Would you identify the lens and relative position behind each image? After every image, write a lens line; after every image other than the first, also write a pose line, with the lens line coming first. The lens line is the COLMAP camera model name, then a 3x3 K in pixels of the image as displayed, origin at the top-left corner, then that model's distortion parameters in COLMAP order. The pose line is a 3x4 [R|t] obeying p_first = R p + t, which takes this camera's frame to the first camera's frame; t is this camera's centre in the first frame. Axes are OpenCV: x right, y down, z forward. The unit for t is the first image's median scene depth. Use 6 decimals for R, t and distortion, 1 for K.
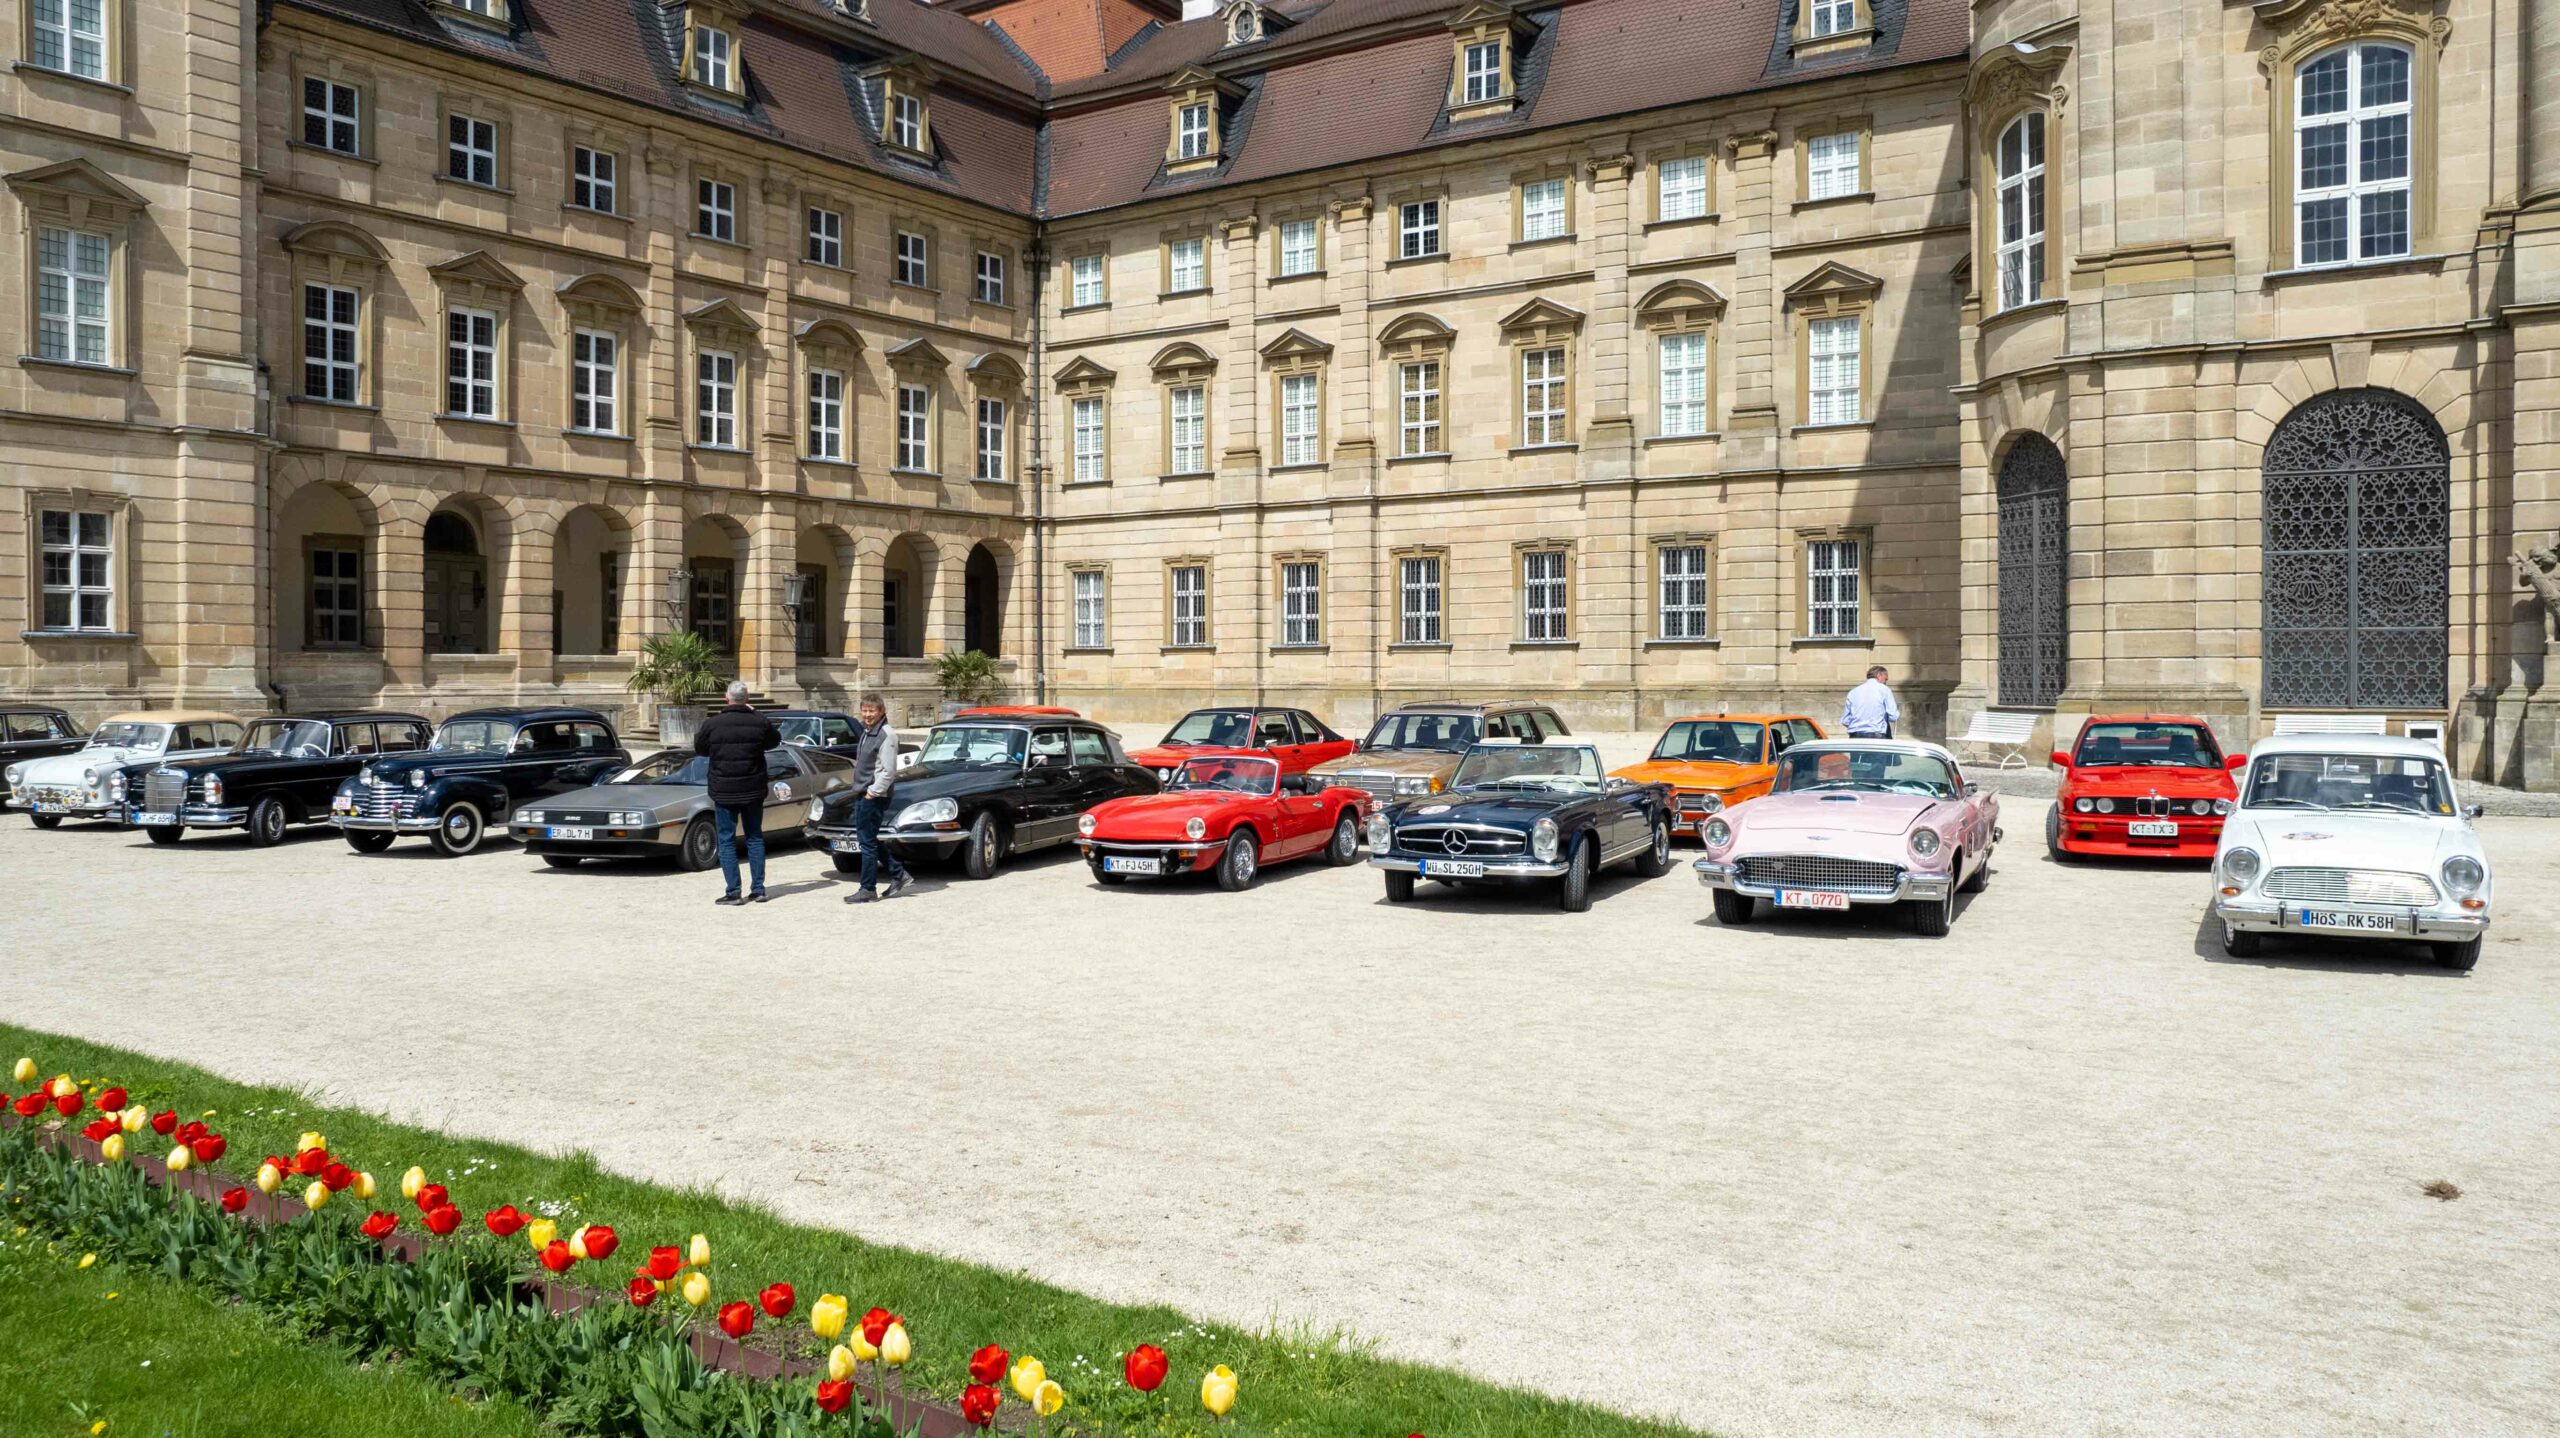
lens RADIAL K [[1865.5, 0, 1280.5], [0, 1865.5, 713.9], [0, 0, 1]] dist [-0.080140, 0.073920]
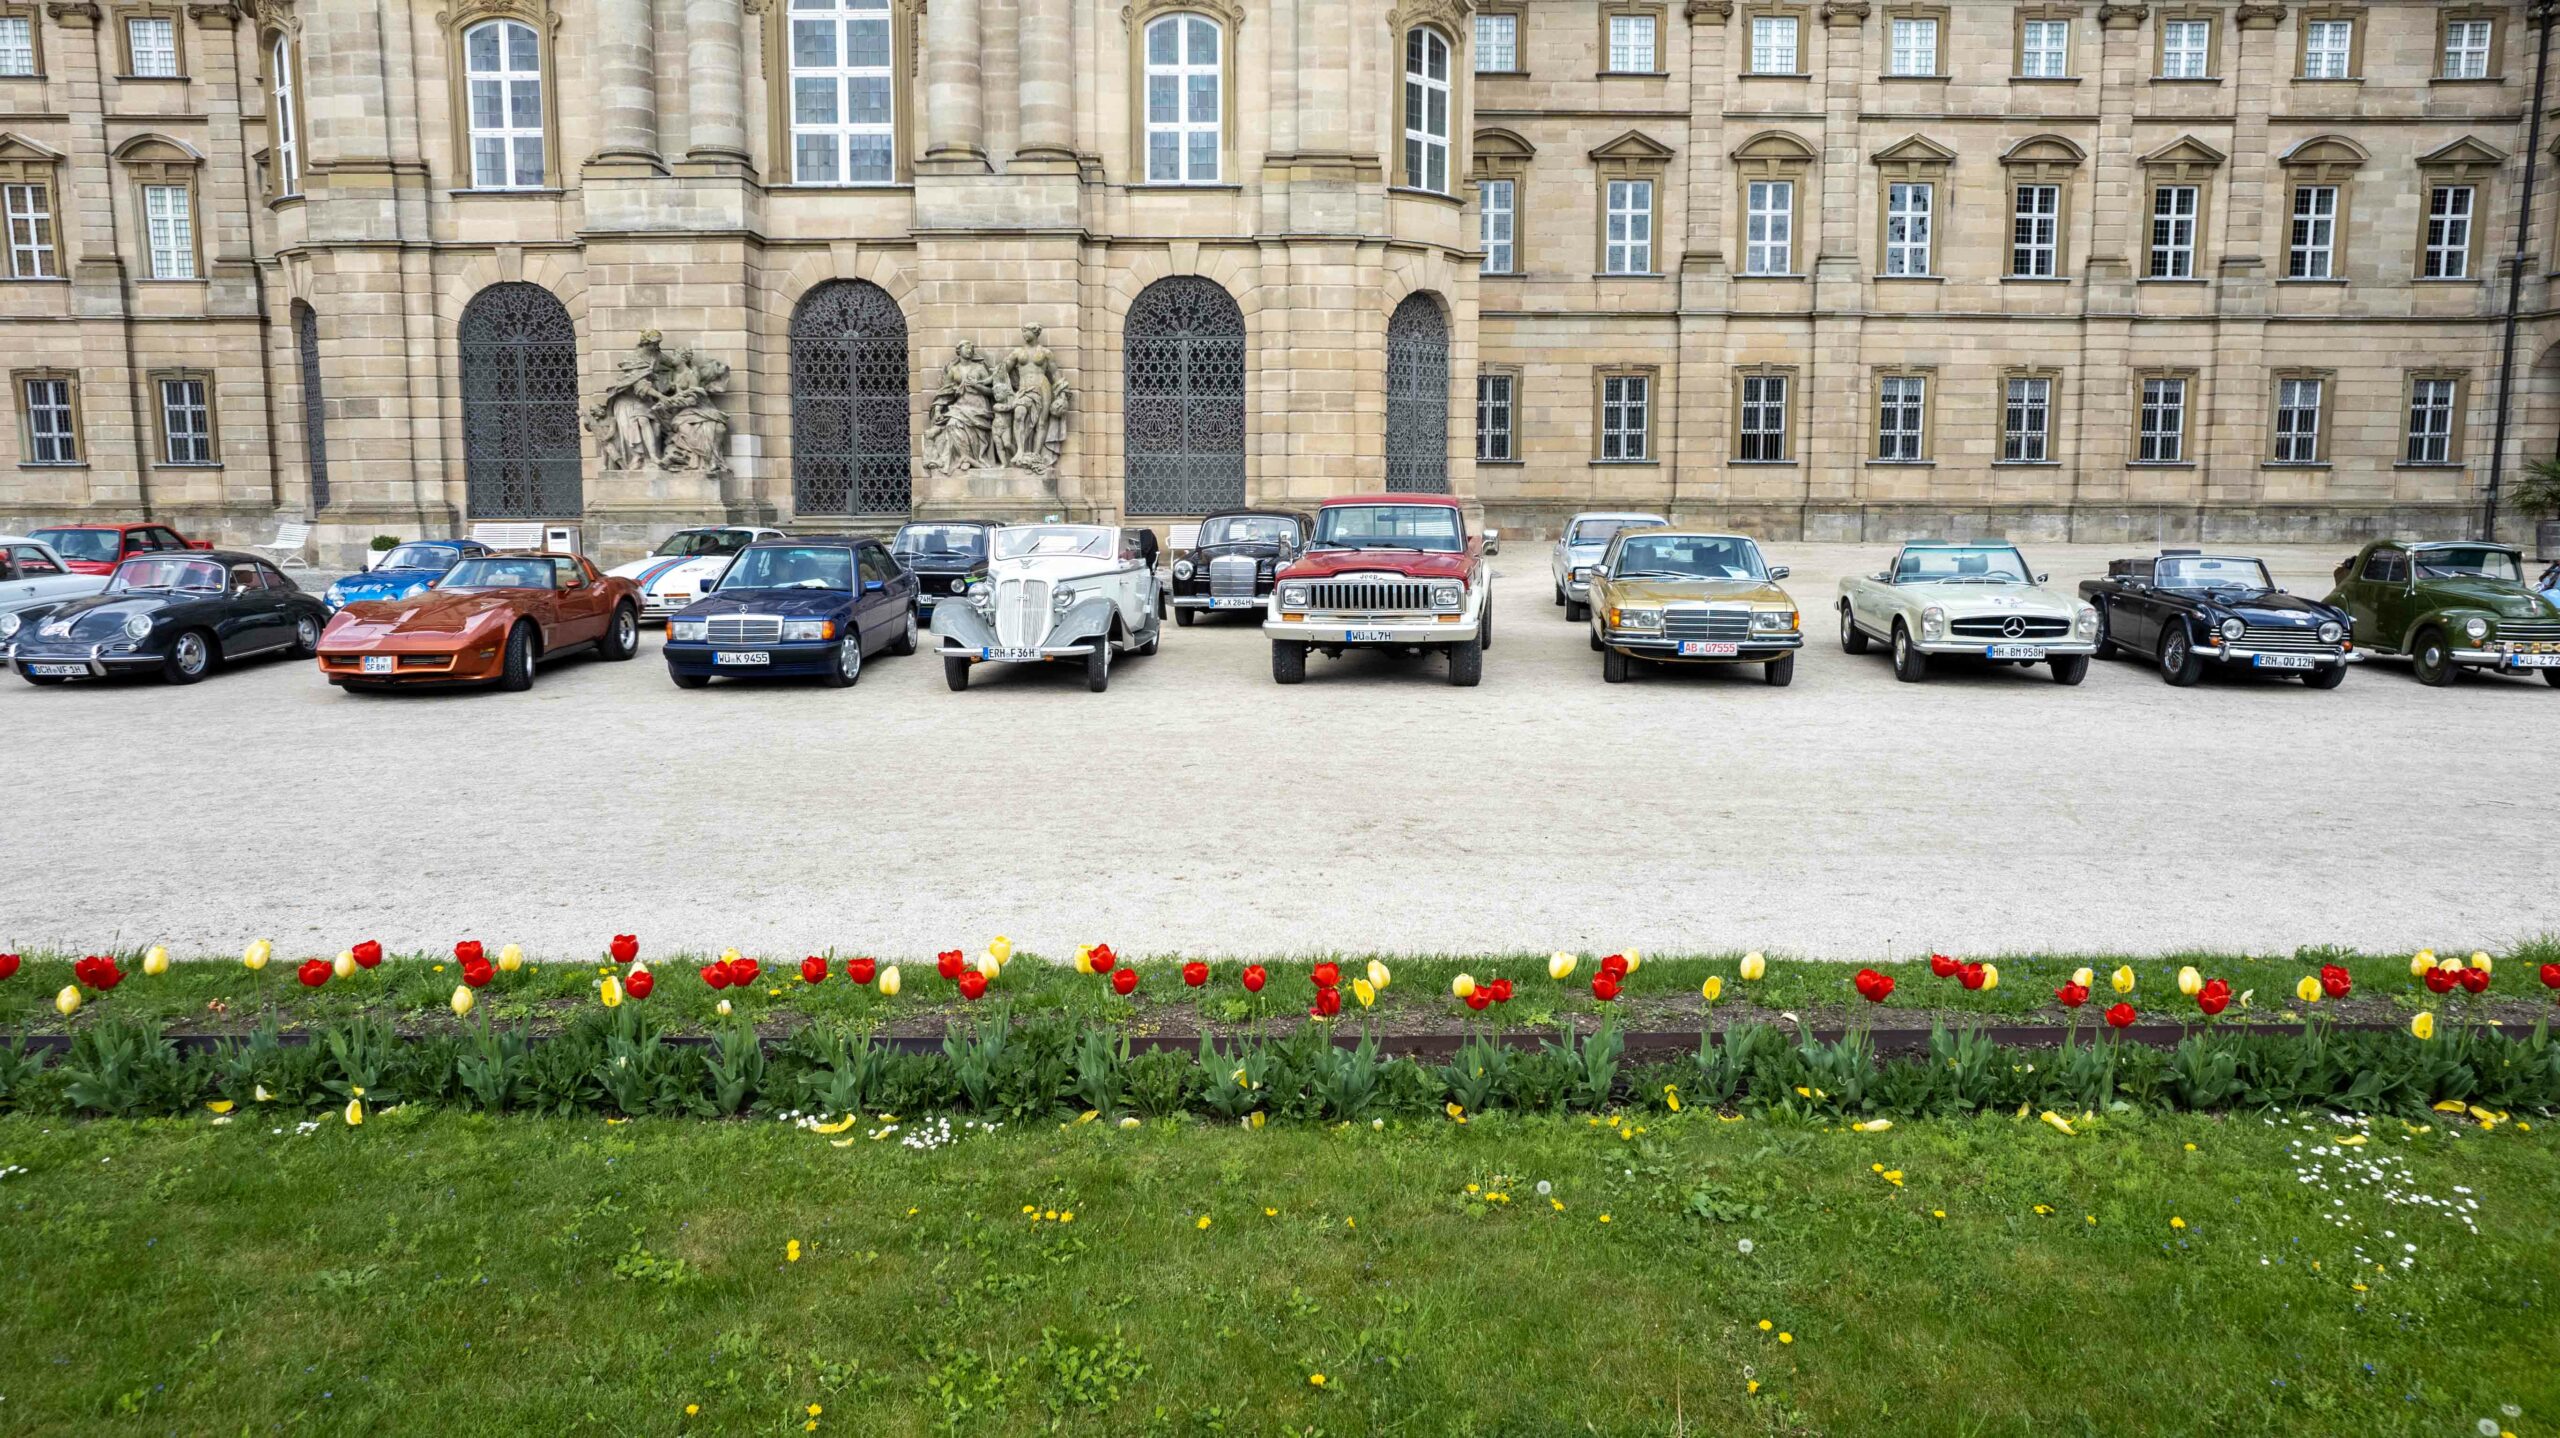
lens RADIAL K [[1640.2, 0, 1280.6], [0, 1640.2, 711.0], [0, 0, 1]] dist [-0.073916, 0.068481]
pose [[0.830720, -0.071293, 0.552106, 0.215020], [0.009076, 0.993368, 0.114617, 0.003967], [-0.556616, -0.090204, 0.825858, -0.195802]]
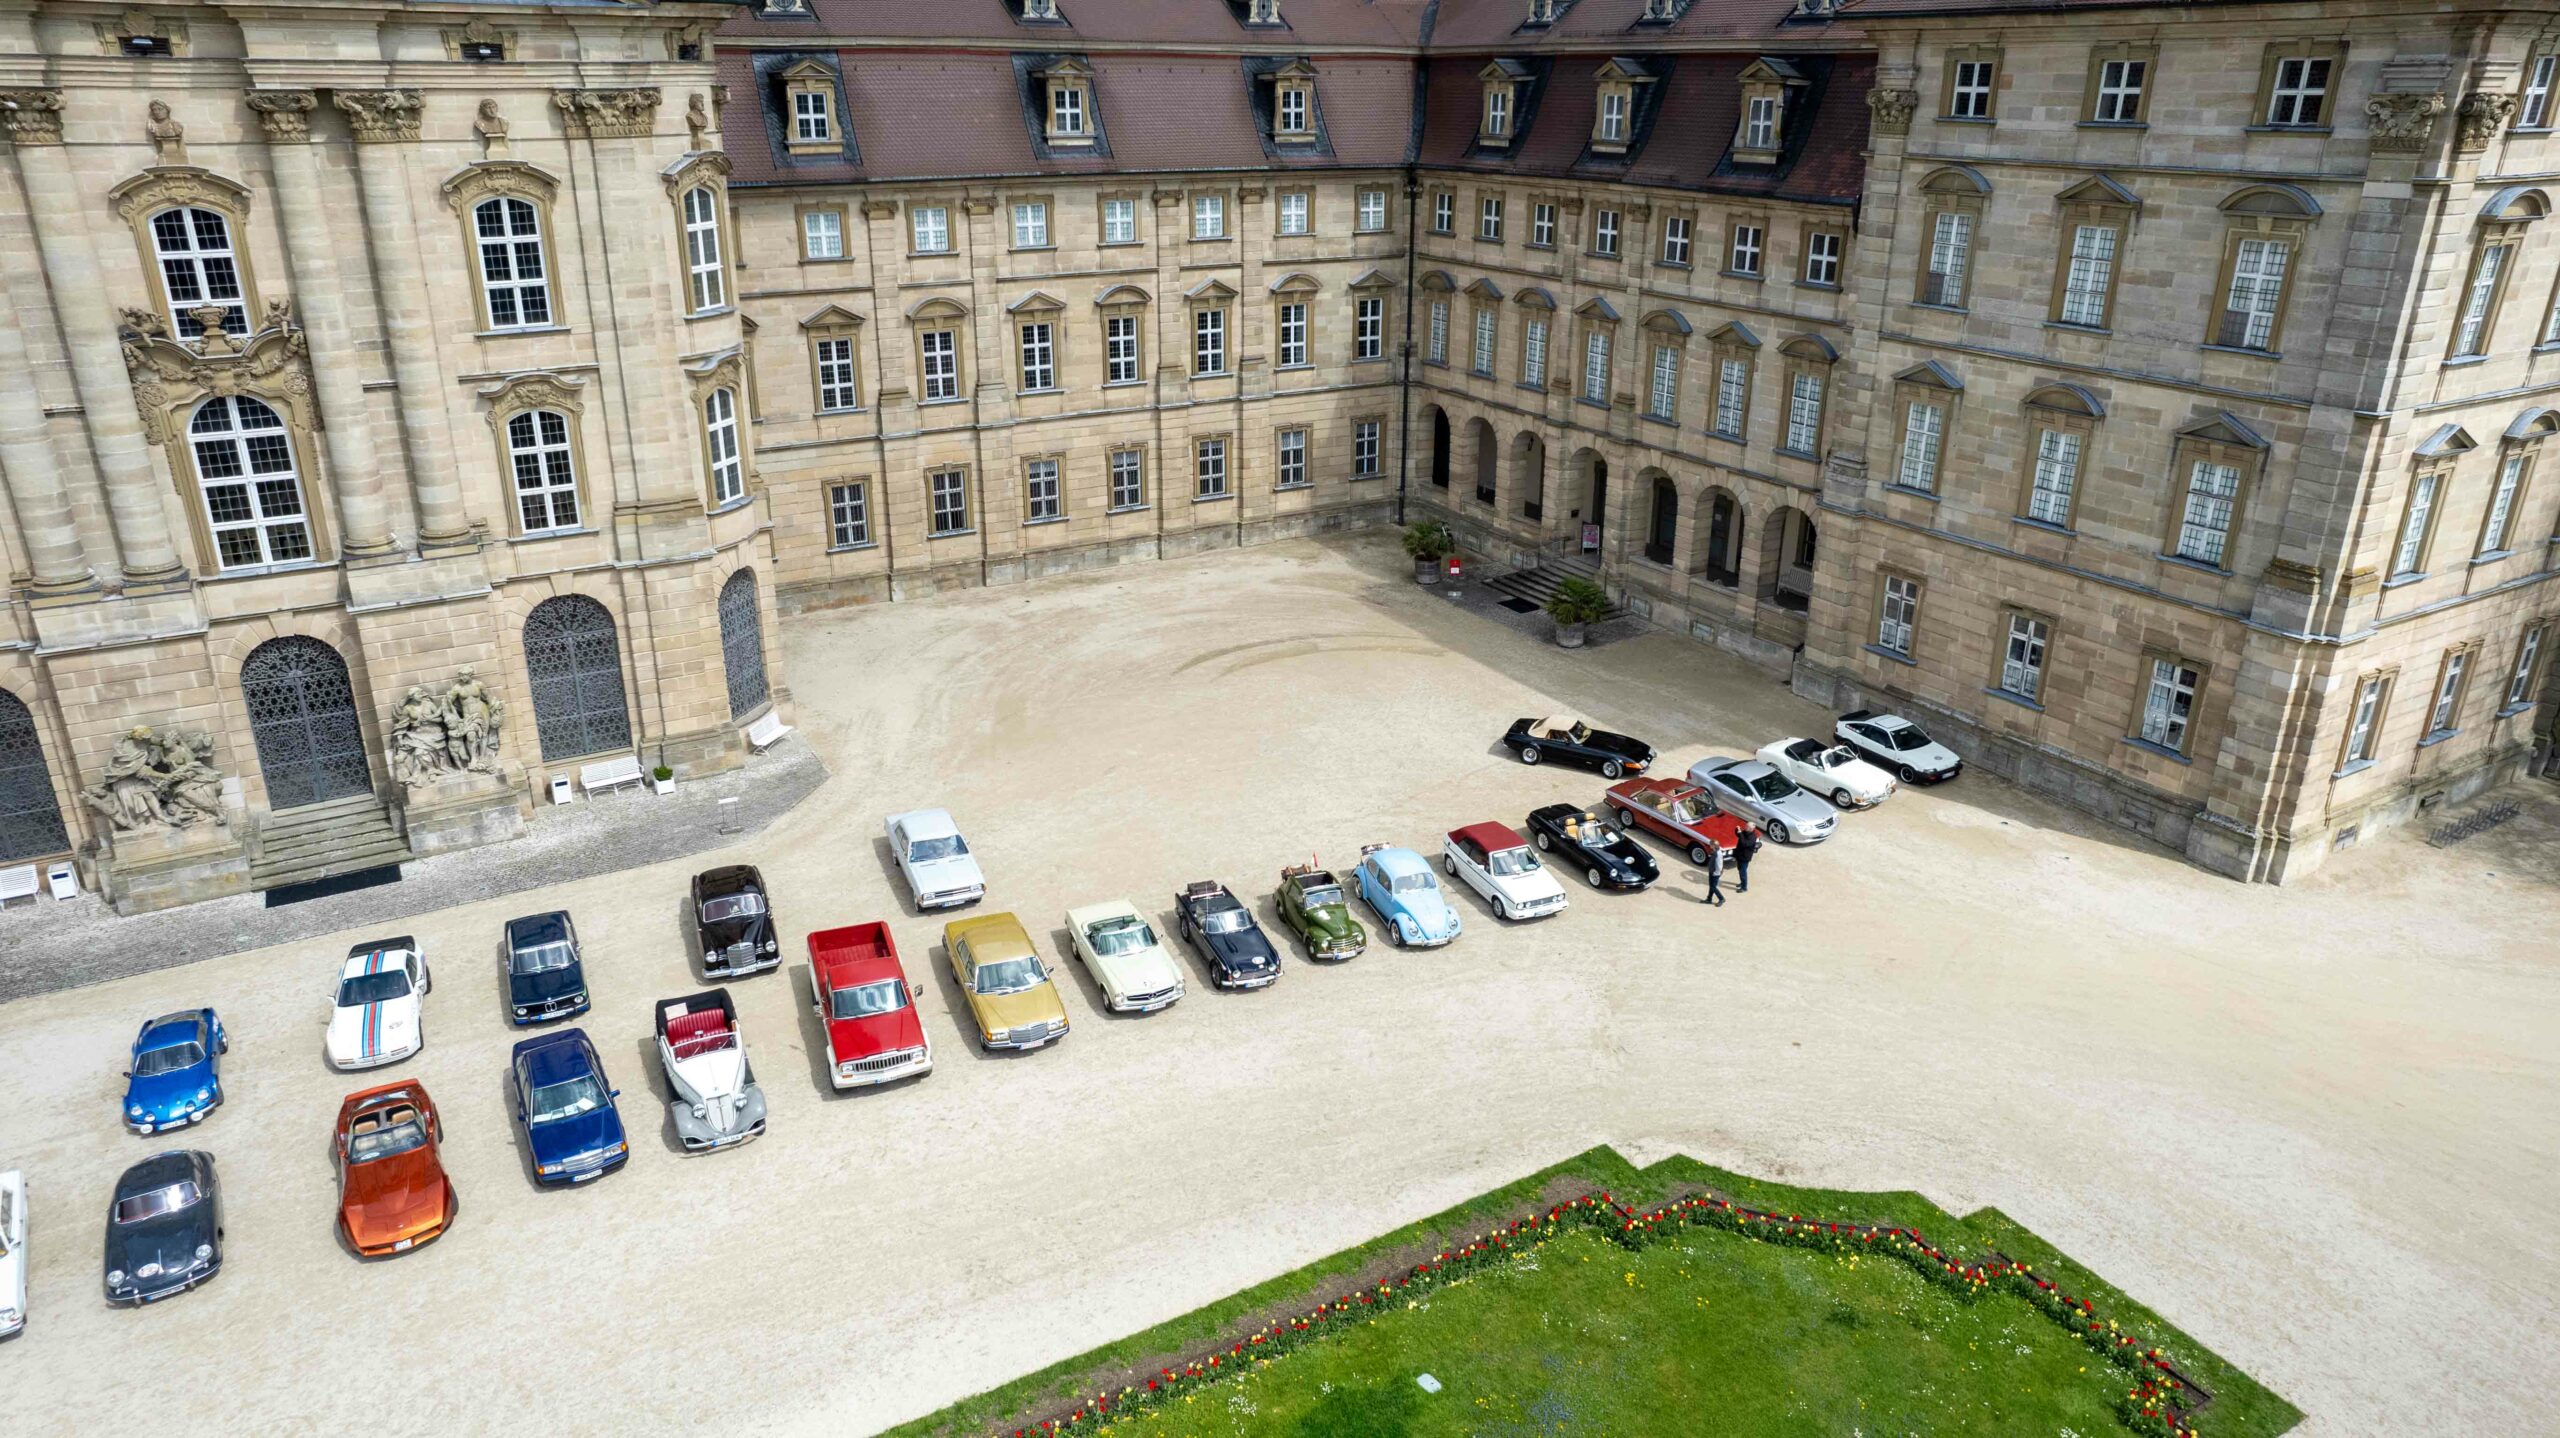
lens RADIAL K [[1640.2, 0, 1280.6], [0, 1640.2, 711.0], [0, 0, 1]] dist [-0.073916, 0.068481]
pose [[0.437770, -0.323802, 0.838755, -0.052876], [0.013048, 0.935086, 0.354181, -0.365498], [-0.898992, -0.144106, 0.413578, -0.358157]]
